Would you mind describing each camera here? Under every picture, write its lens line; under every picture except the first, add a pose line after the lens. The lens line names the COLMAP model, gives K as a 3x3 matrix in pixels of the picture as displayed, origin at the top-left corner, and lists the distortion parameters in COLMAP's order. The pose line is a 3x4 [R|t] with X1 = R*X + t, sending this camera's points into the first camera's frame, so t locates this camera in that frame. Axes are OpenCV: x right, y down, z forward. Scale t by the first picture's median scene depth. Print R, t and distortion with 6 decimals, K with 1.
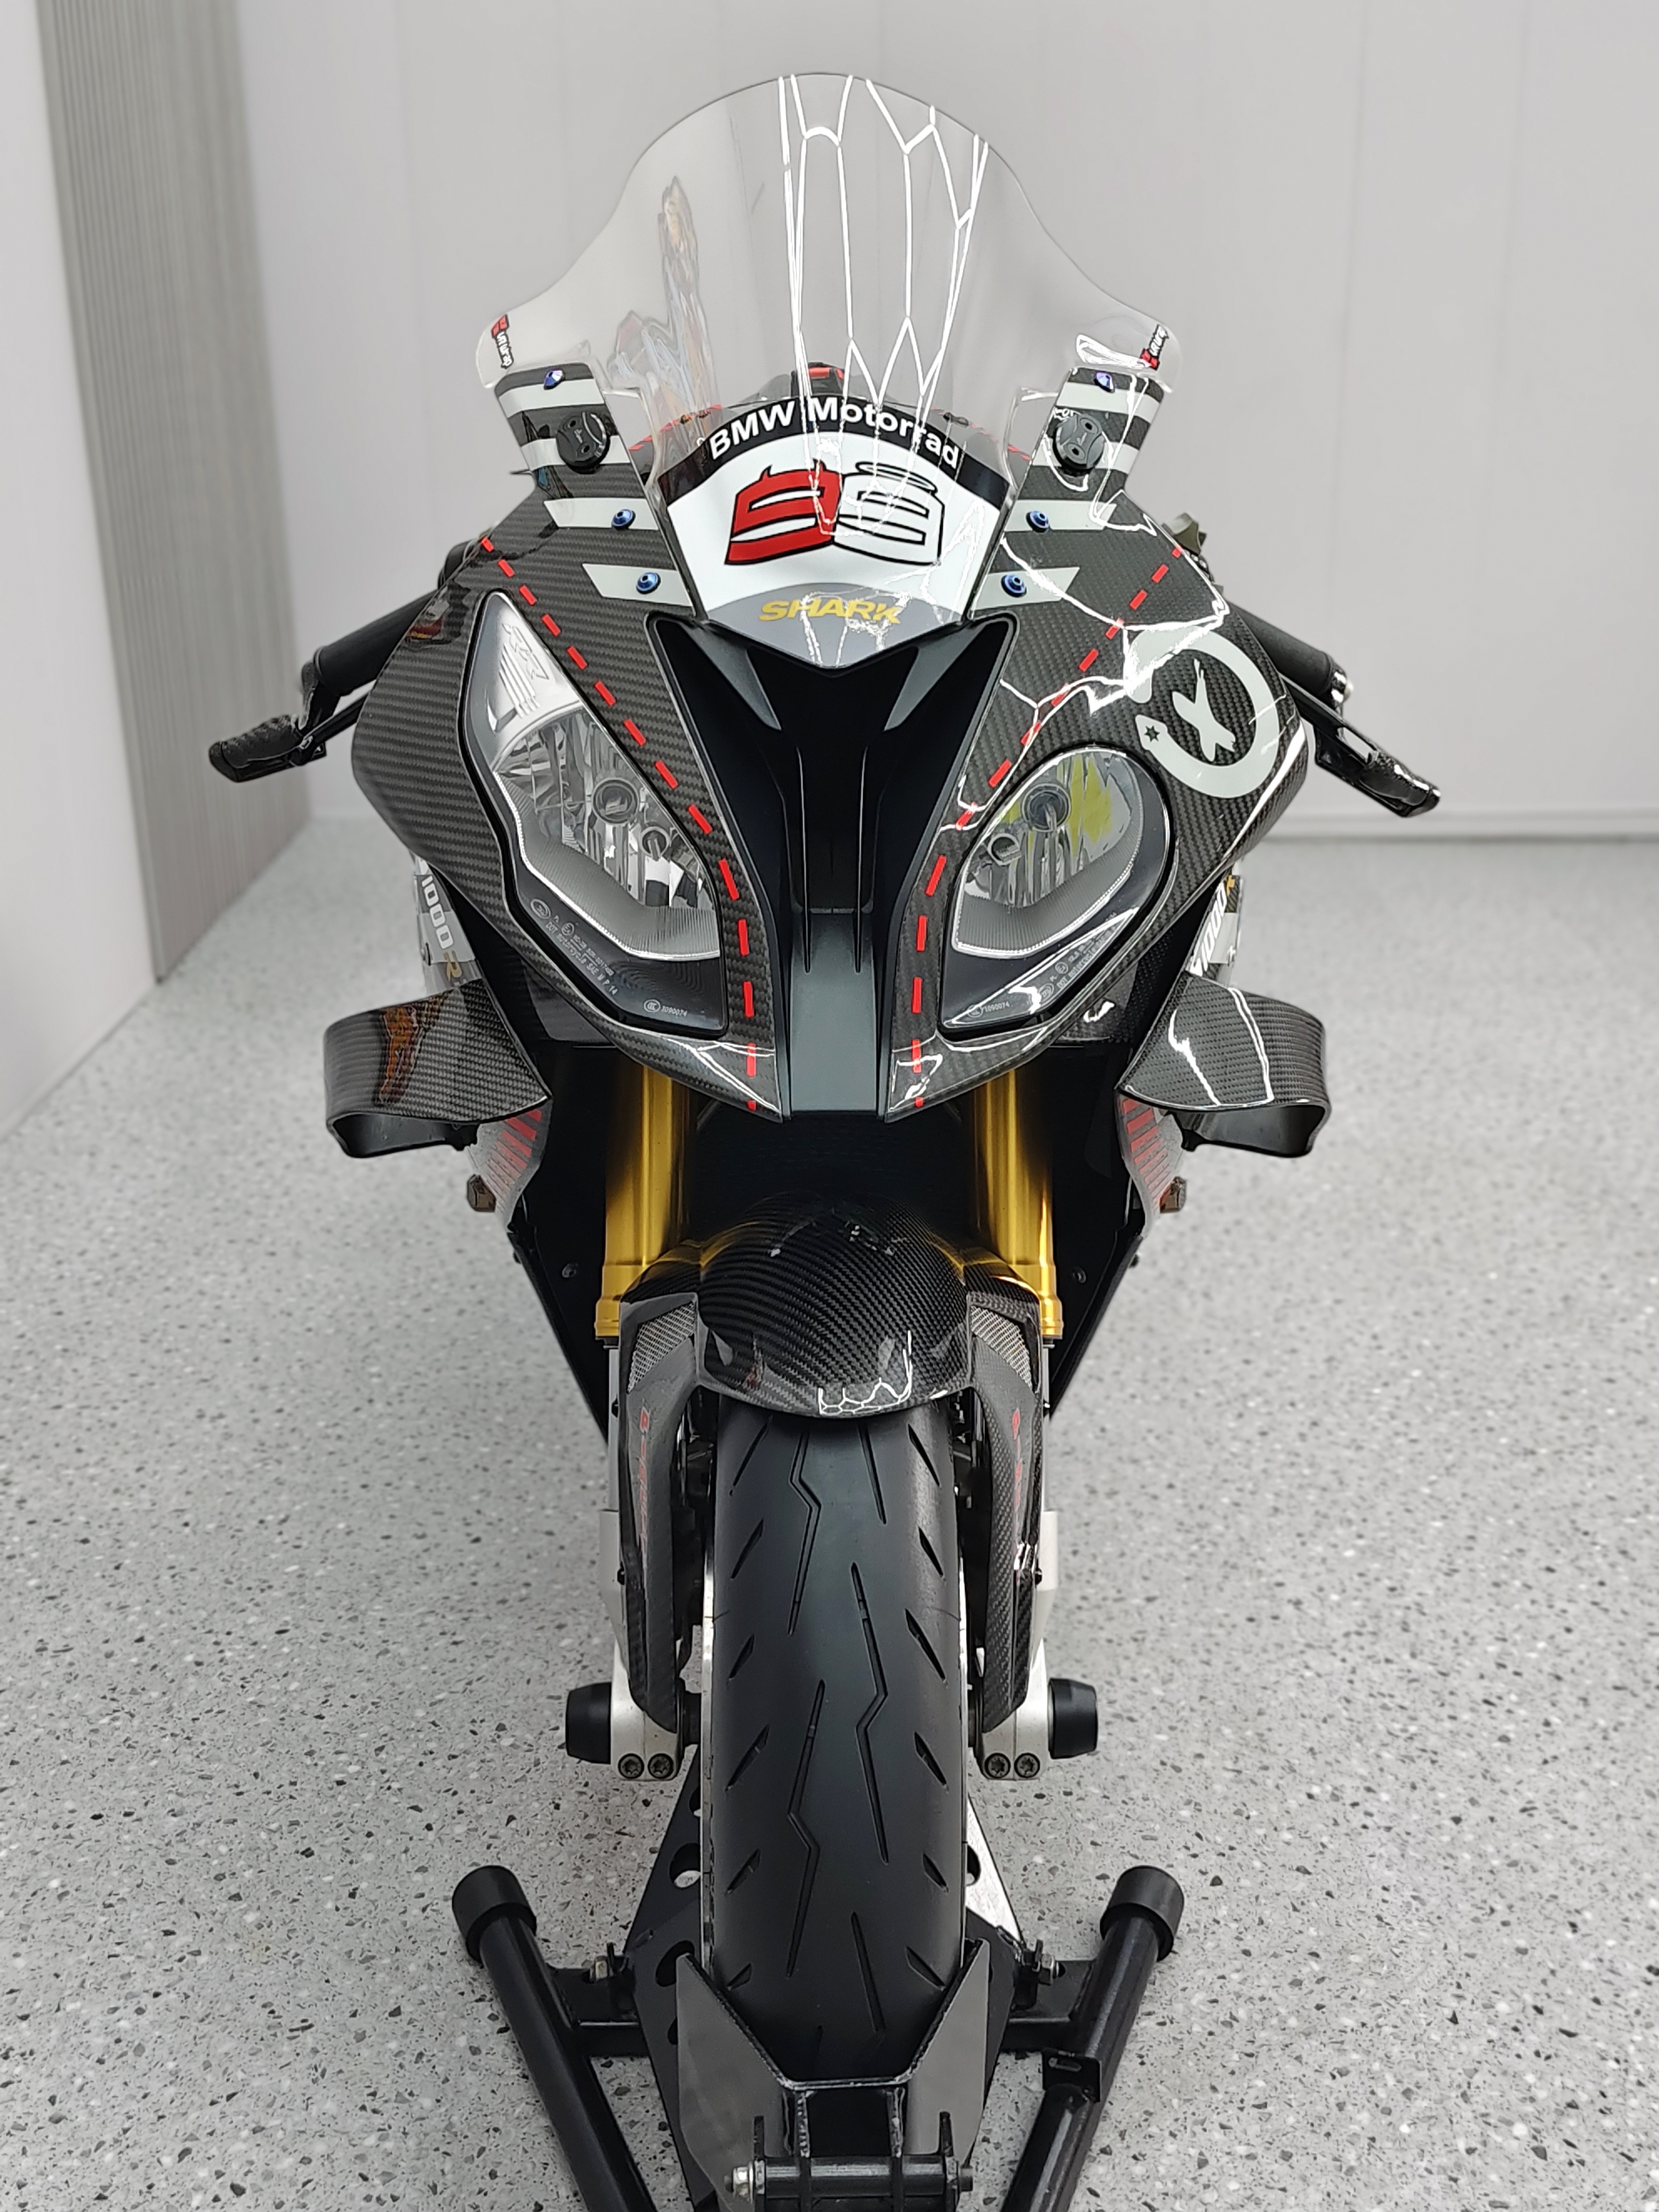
lens RADIAL K [[2593.5, 0, 853.5], [0, 2593.5, 1102.4], [0, 0, 1]] dist [-0.003113, 0.395438]
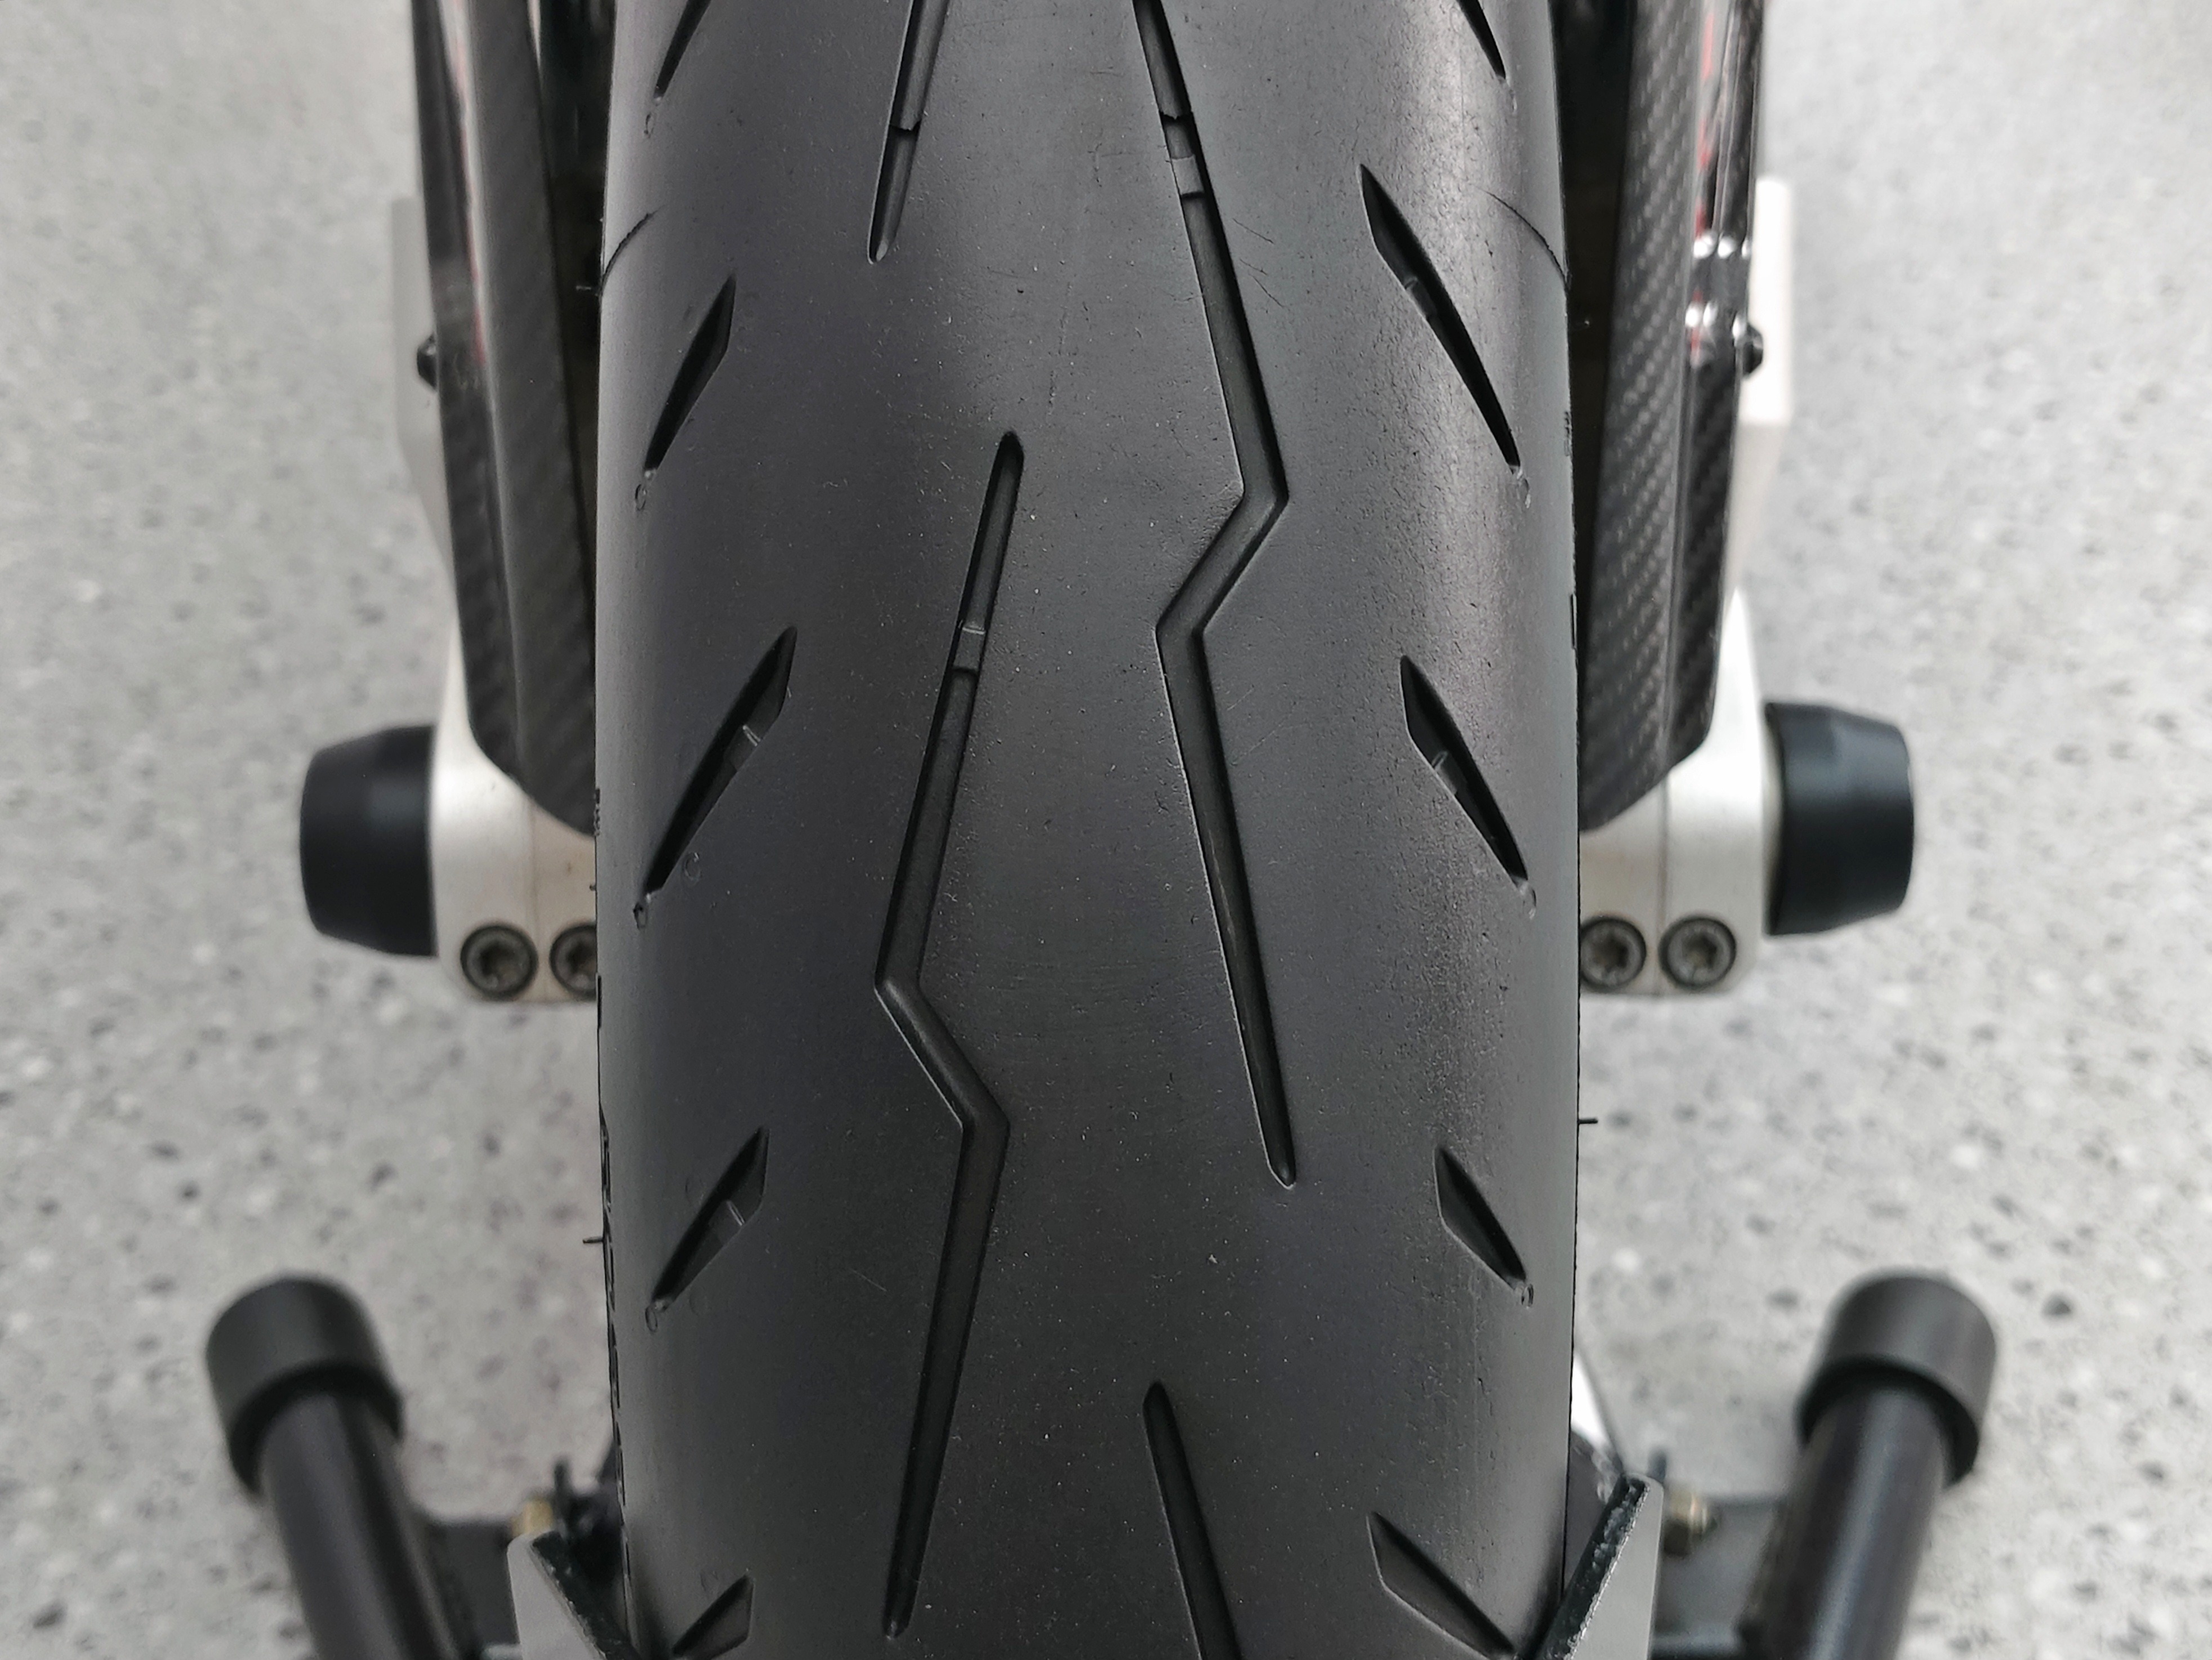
lens RADIAL K [[3236.8, 0, 1106.0], [0, 3236.8, 830.0], [0, 0, 1]] dist [0.023241, 0.003415]
pose [[0.999528, -0.008007, -0.029644, 0.003367], [0.011830, 0.991295, 0.131129, 0.150064], [0.028336, -0.131418, 0.990922, 0.480841]]
